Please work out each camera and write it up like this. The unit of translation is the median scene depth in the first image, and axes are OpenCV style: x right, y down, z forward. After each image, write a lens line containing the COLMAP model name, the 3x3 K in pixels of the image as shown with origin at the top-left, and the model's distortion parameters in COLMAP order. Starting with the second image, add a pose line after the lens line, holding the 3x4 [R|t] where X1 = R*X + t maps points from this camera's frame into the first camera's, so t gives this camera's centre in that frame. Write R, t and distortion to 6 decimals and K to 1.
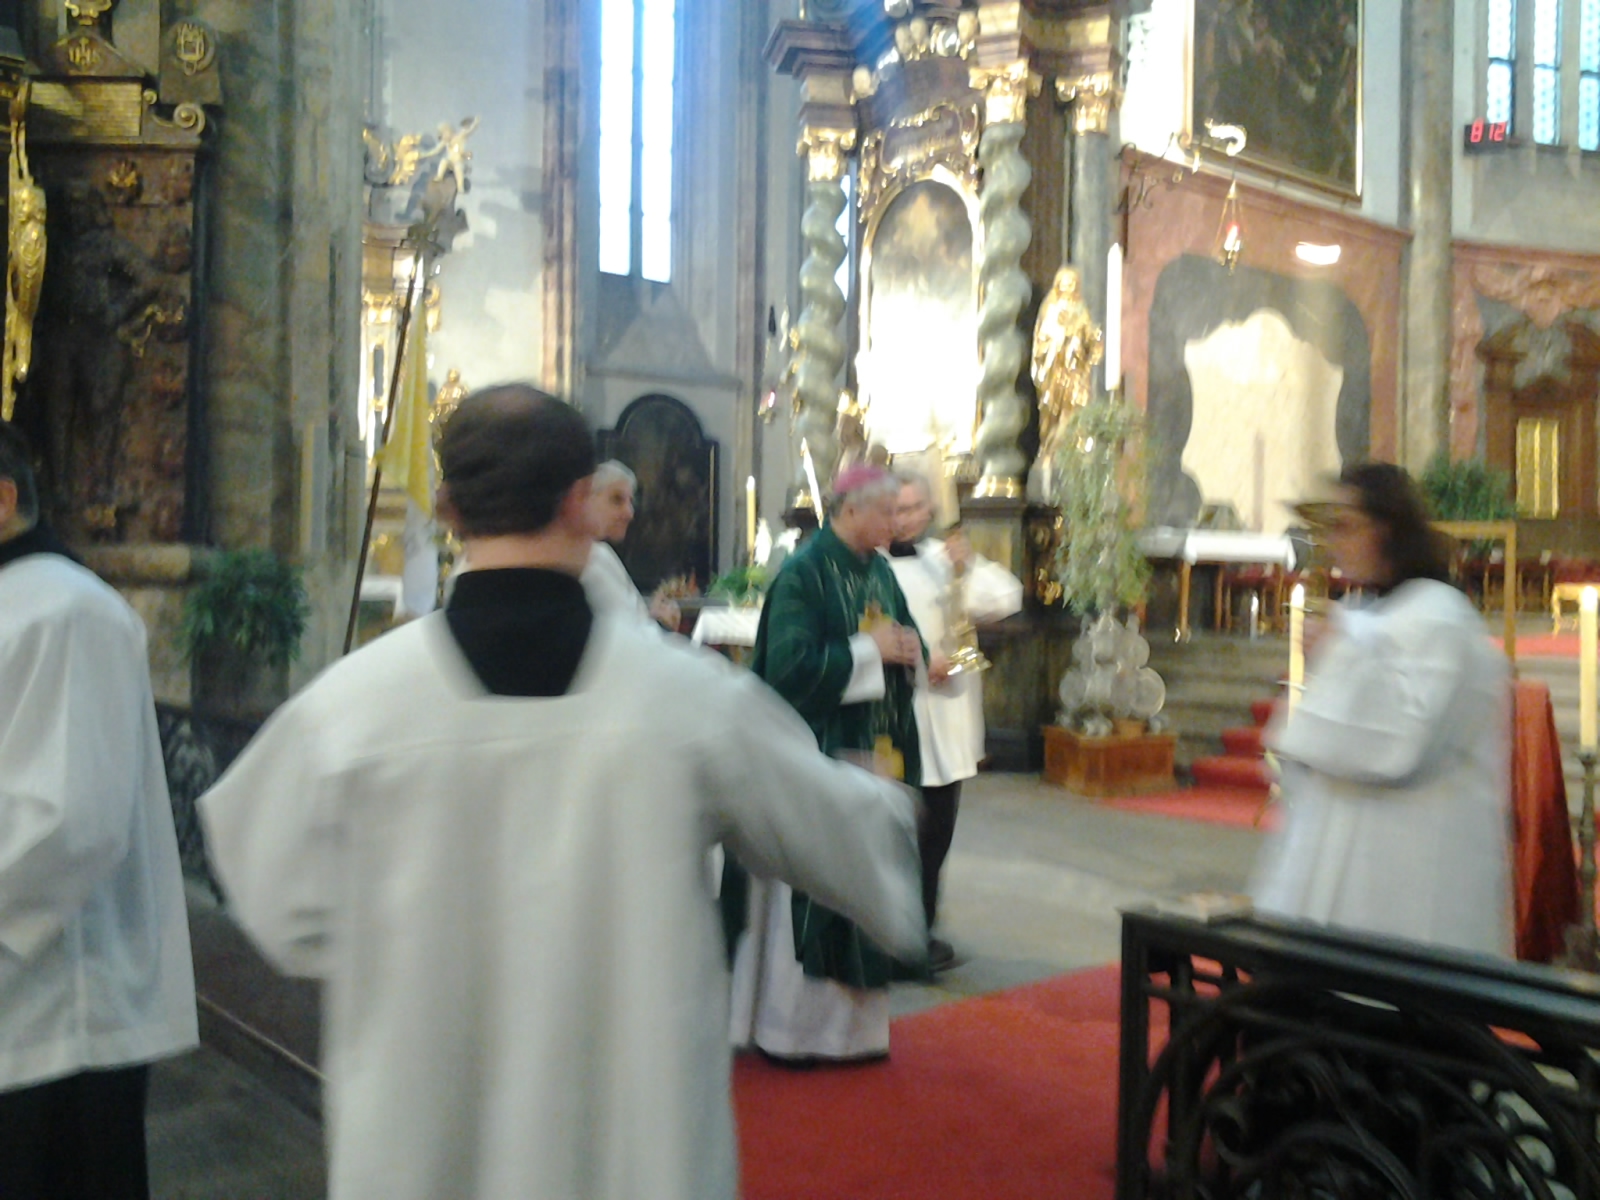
lens RADIAL K [[1564.6, 0, 806.6], [0, 1564.6, 590.1], [0, 0, 1]] dist [-0.007373, 0.000000]
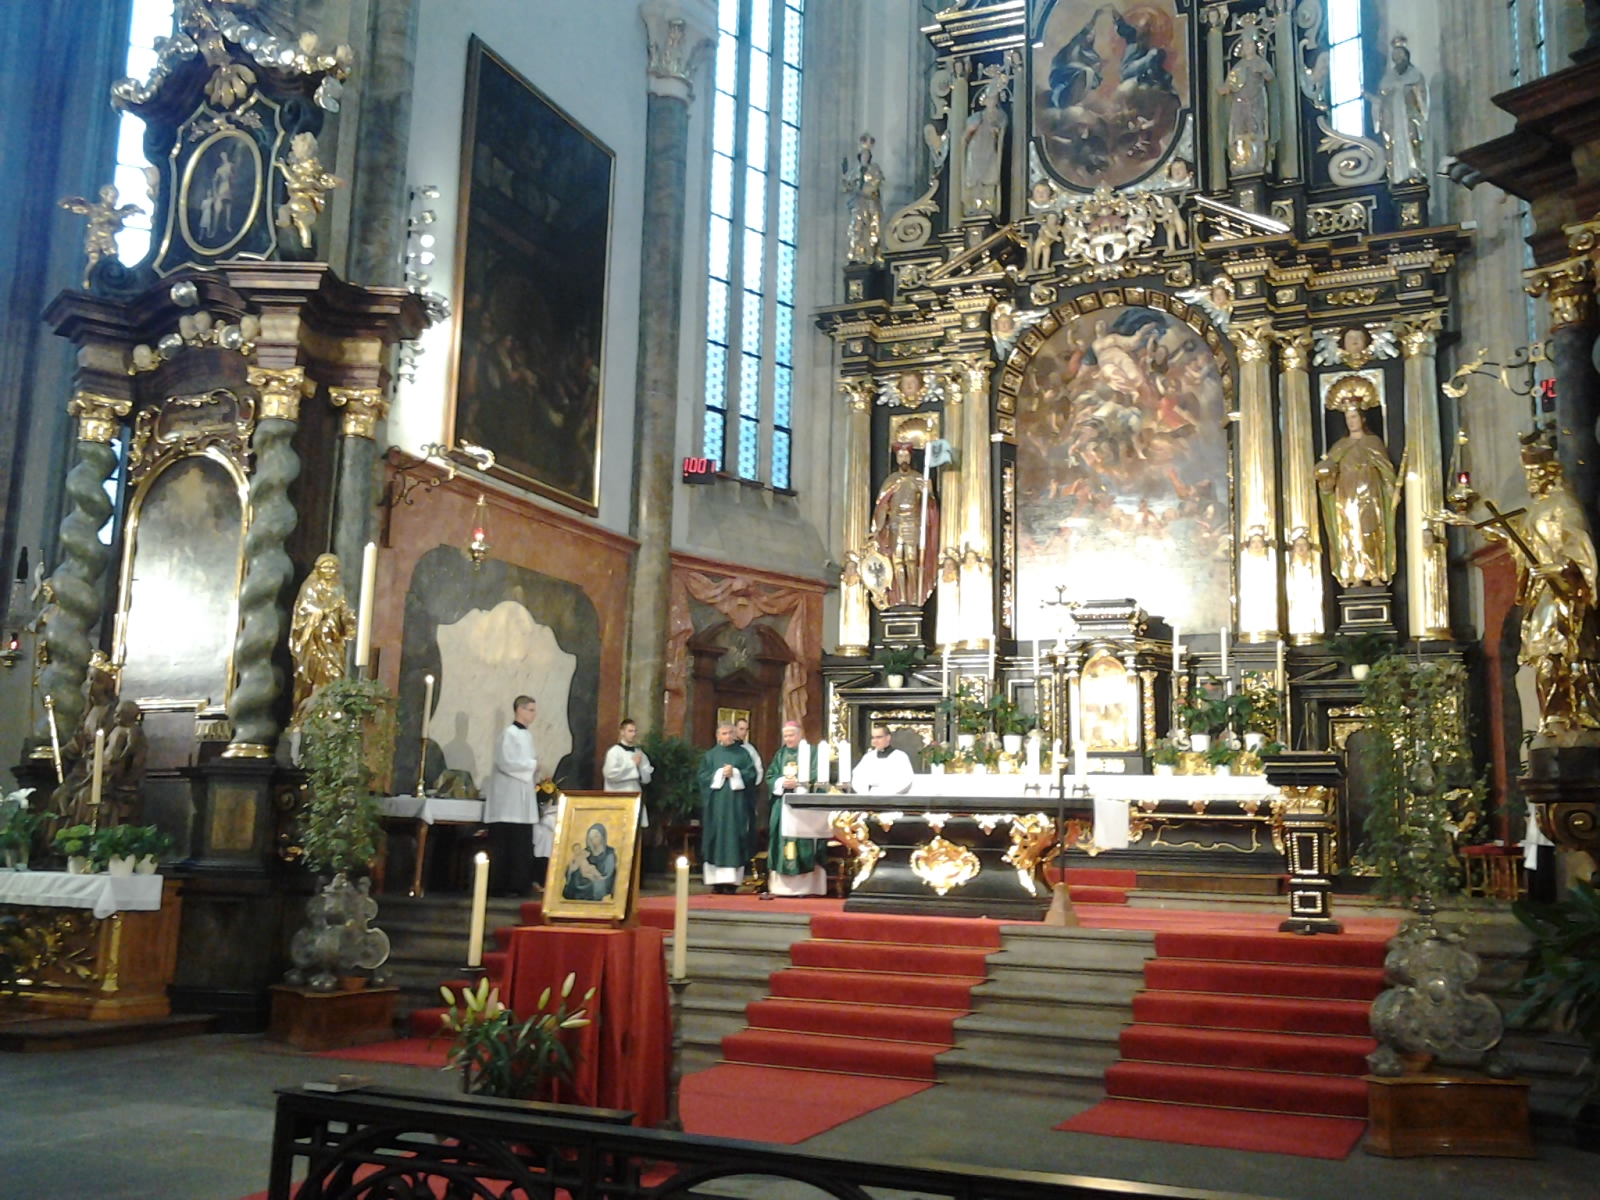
lens RADIAL K [[1566.8, 0, 812.4], [0, 1566.8, 581.4], [0, 0, 1]] dist [0.022377, 0.000000]
pose [[0.897872, 0.086222, 0.431732, -0.004296], [-0.014333, 0.985840, -0.167076, -0.004081], [-0.440024, 0.143824, 0.886393, -0.123072]]
